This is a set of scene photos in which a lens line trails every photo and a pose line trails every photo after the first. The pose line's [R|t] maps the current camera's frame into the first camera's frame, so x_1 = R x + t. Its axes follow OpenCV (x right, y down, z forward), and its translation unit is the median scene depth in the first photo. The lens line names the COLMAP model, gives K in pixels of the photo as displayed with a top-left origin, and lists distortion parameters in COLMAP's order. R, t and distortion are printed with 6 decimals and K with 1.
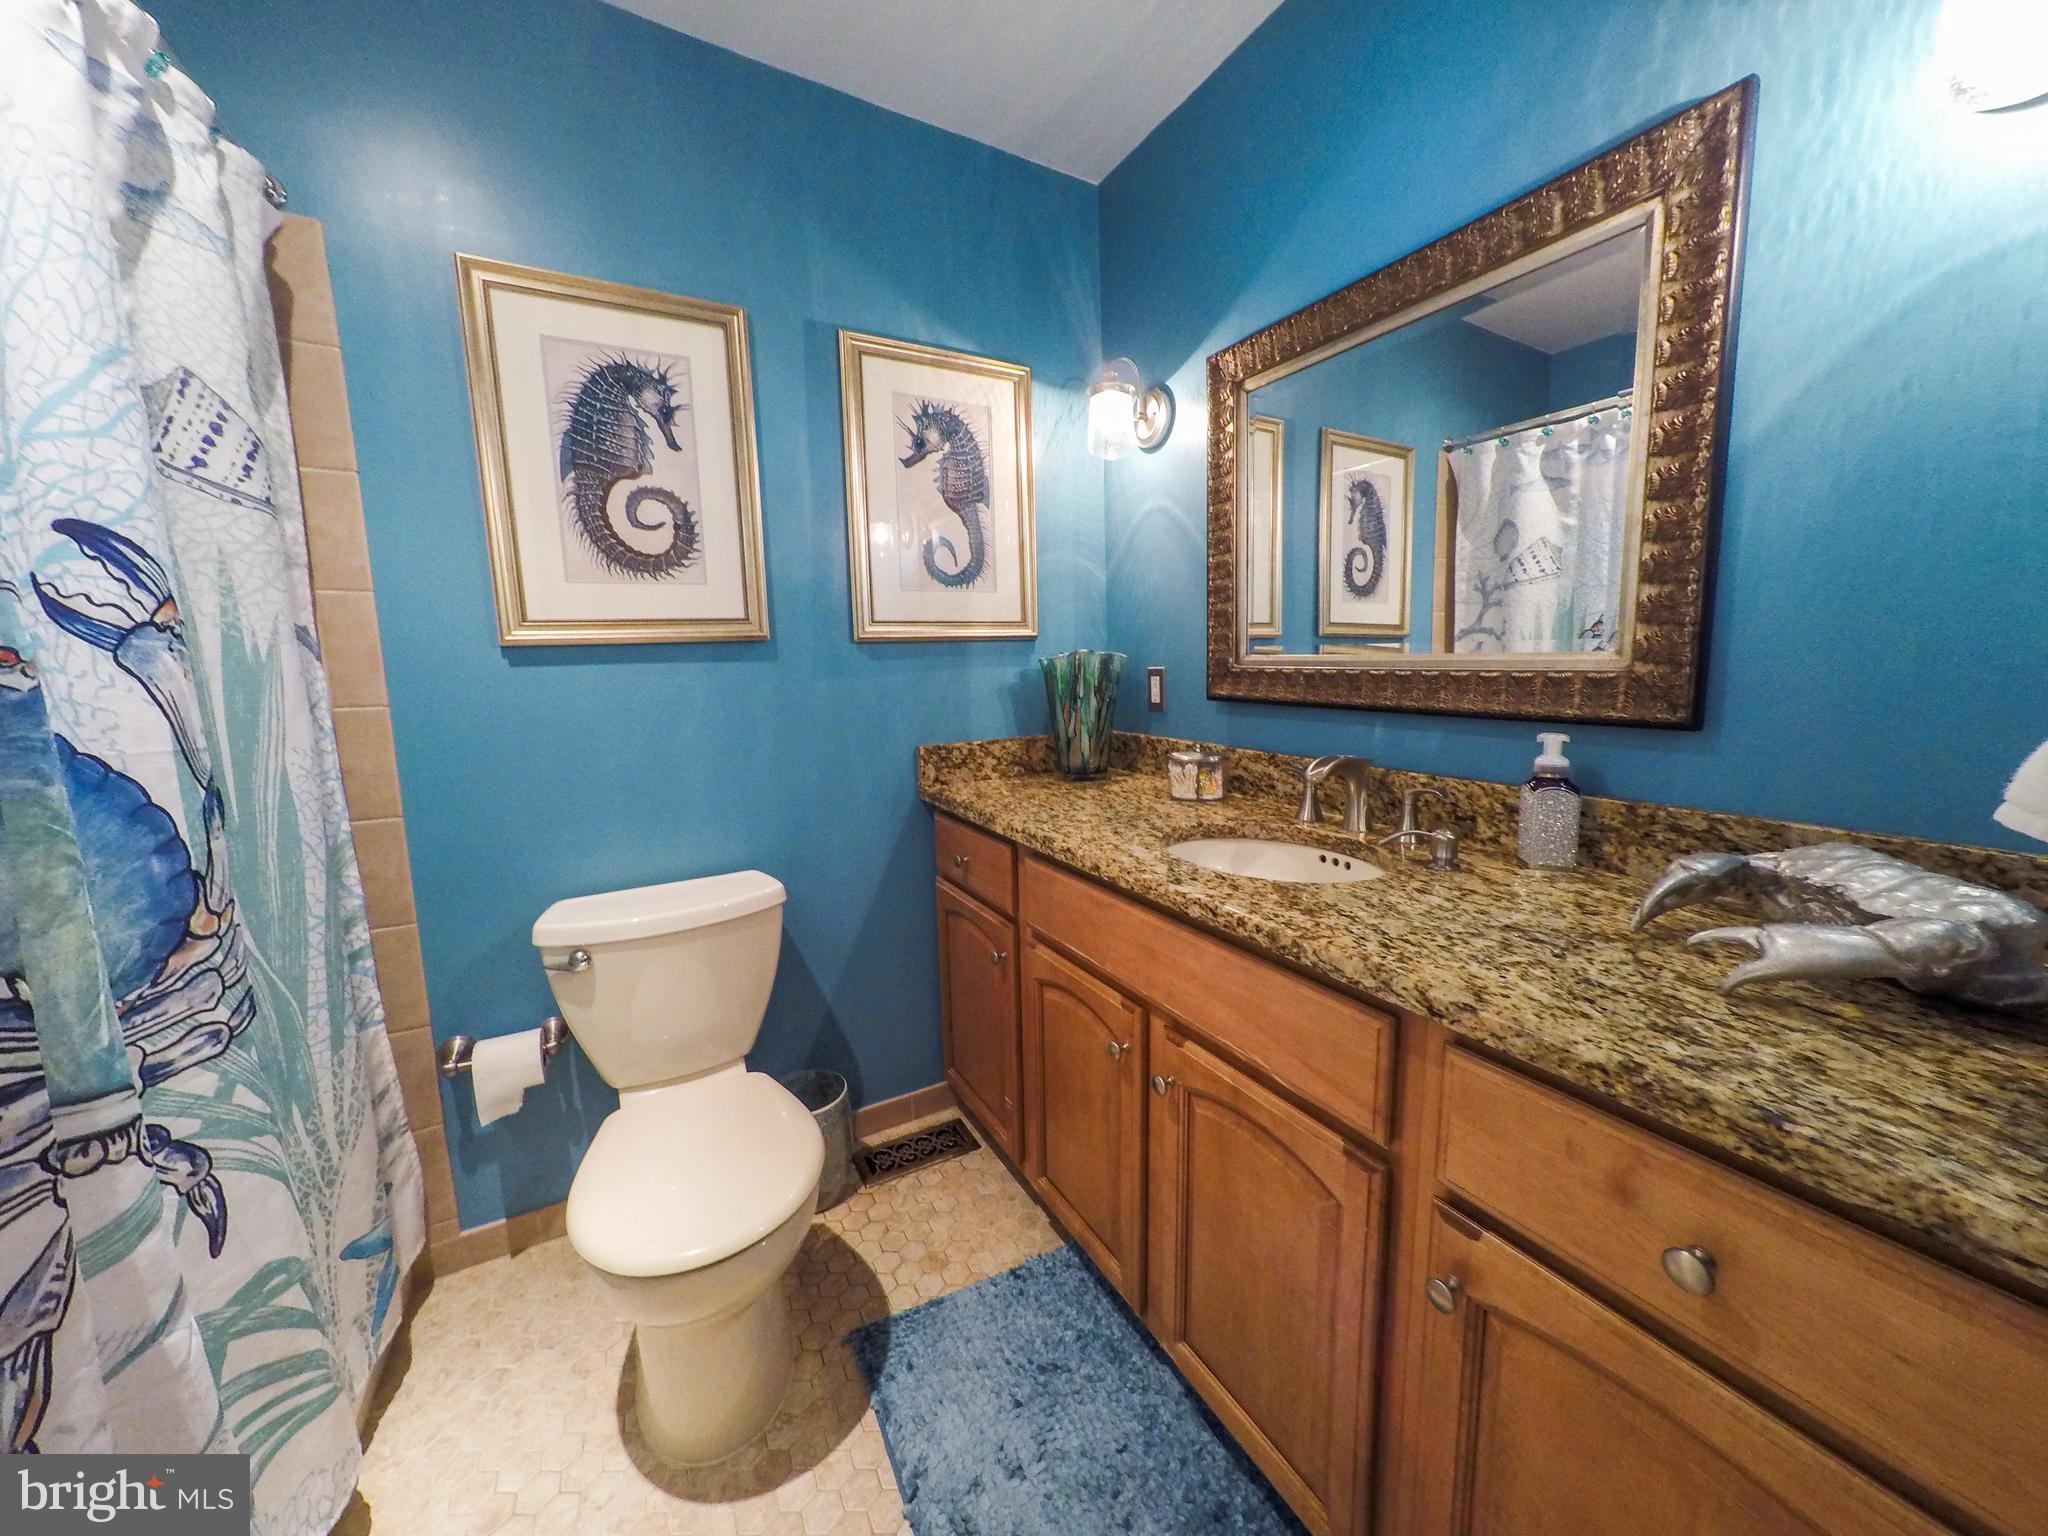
lens RADIAL K [[750.6, 0, 1049.7], [0, 750.6, 744.6], [0, 0, 1]] dist [-0.031641, 0.014364]
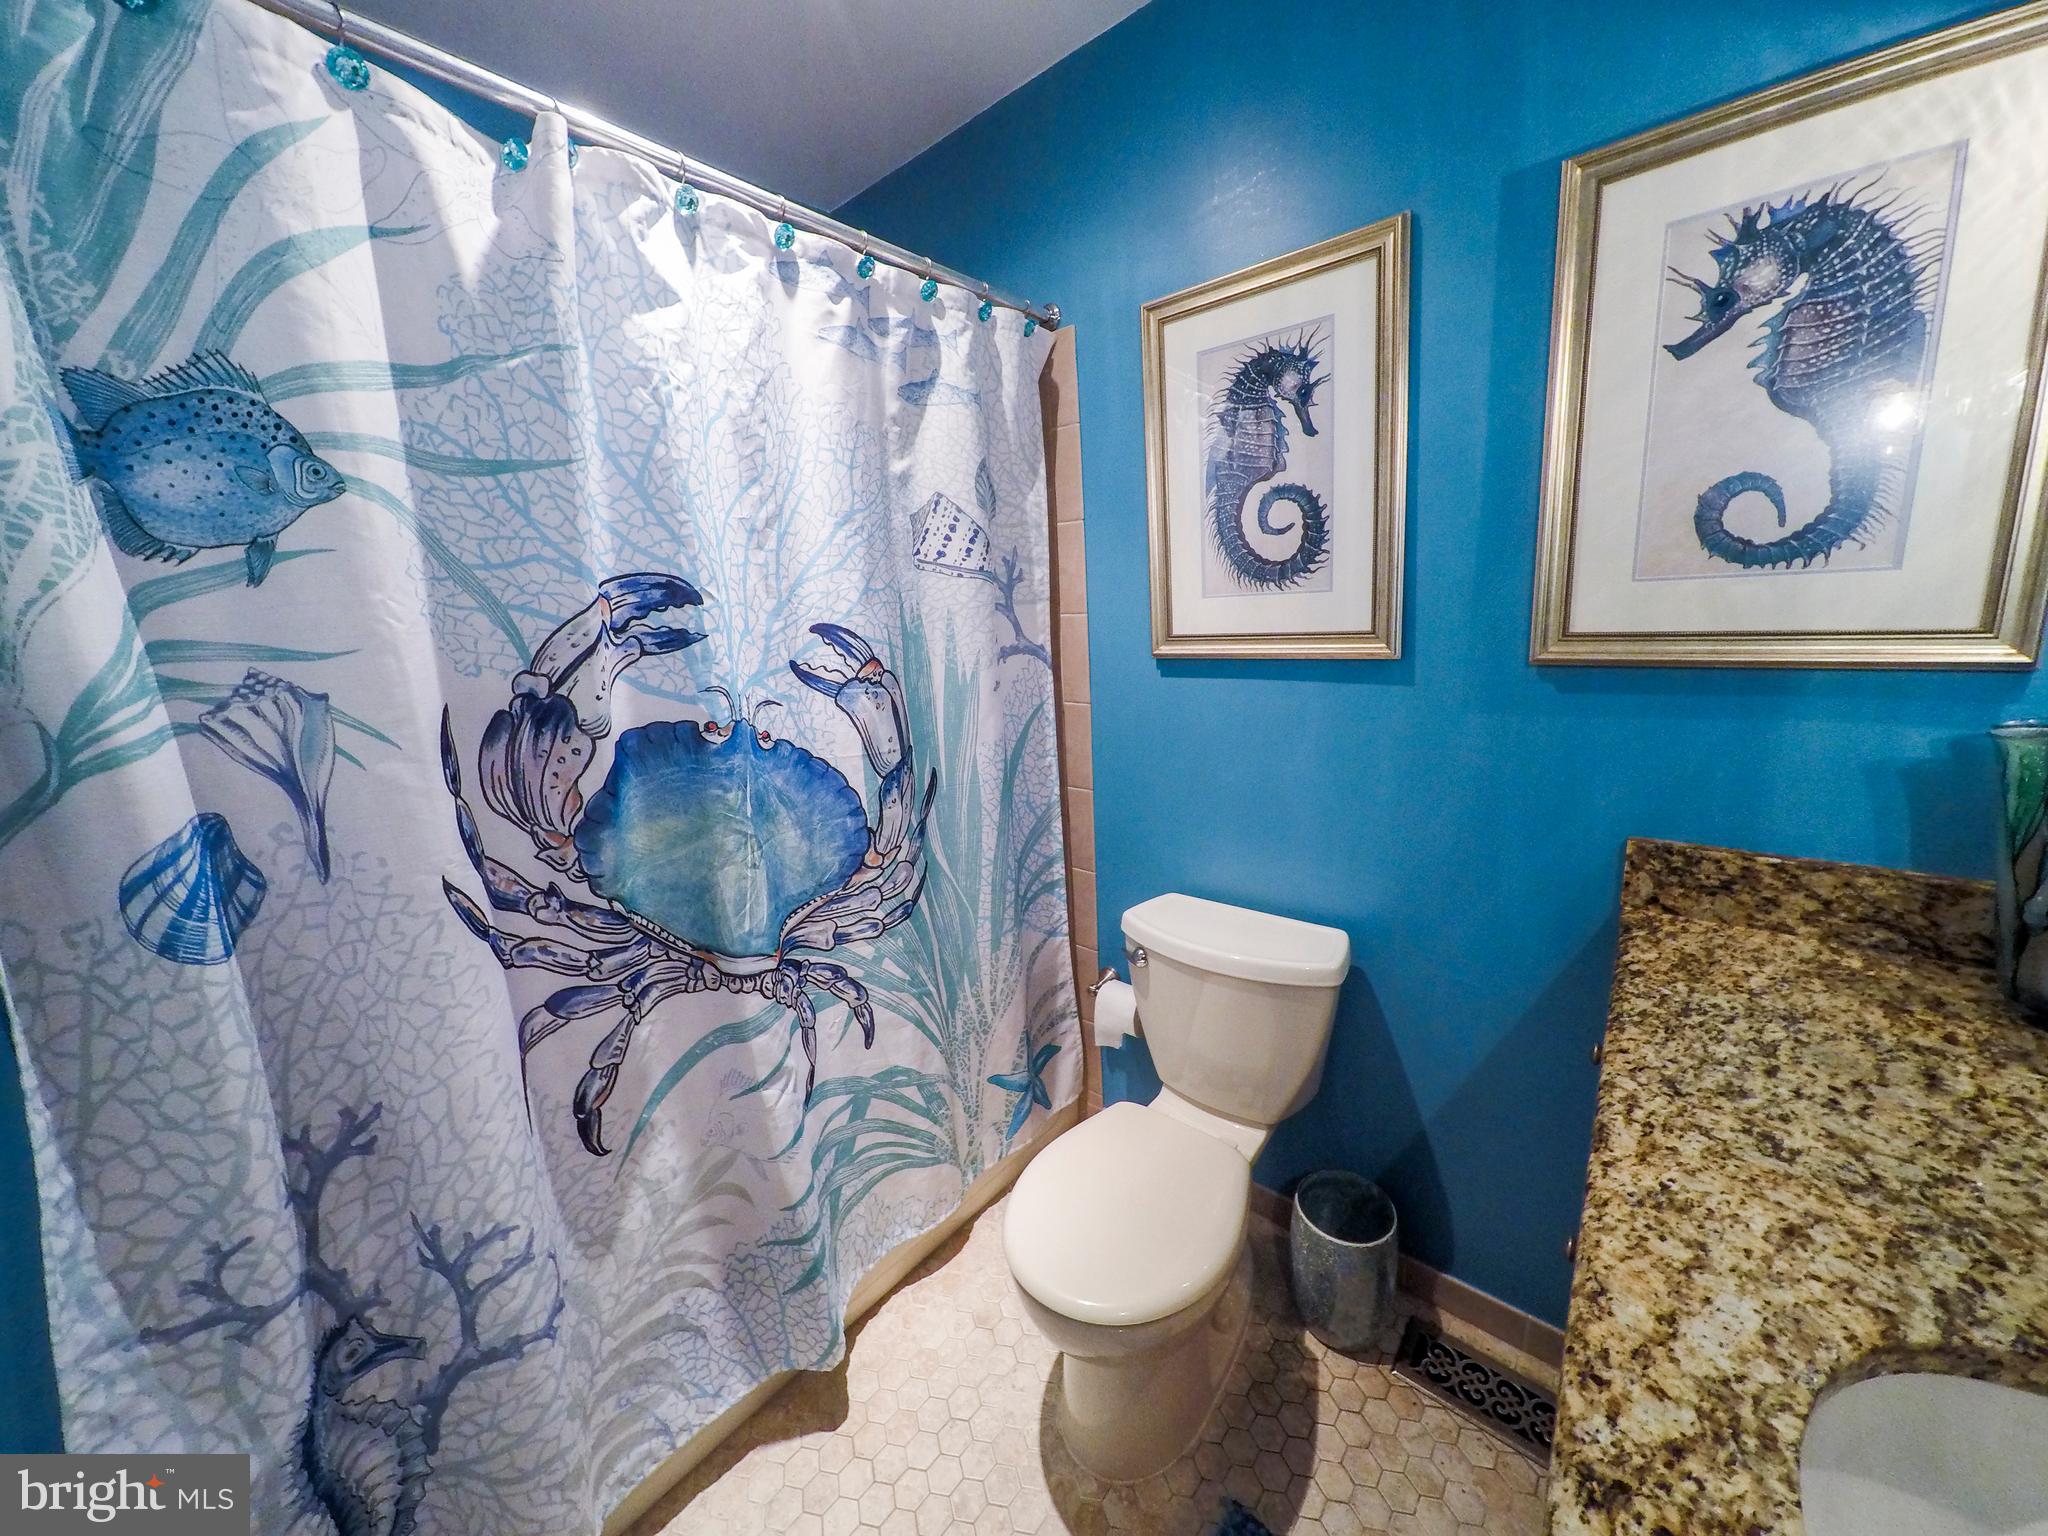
lens RADIAL K [[750.6, 0, 1049.7], [0, 750.6, 744.6], [0, 0, 1]] dist [-0.031641, 0.014364]
pose [[0.331526, 0.180036, -0.926109, 0.345378], [-0.071870, 0.983591, 0.165482, -0.225780], [0.940705, 0.011698, 0.339025, 0.583741]]
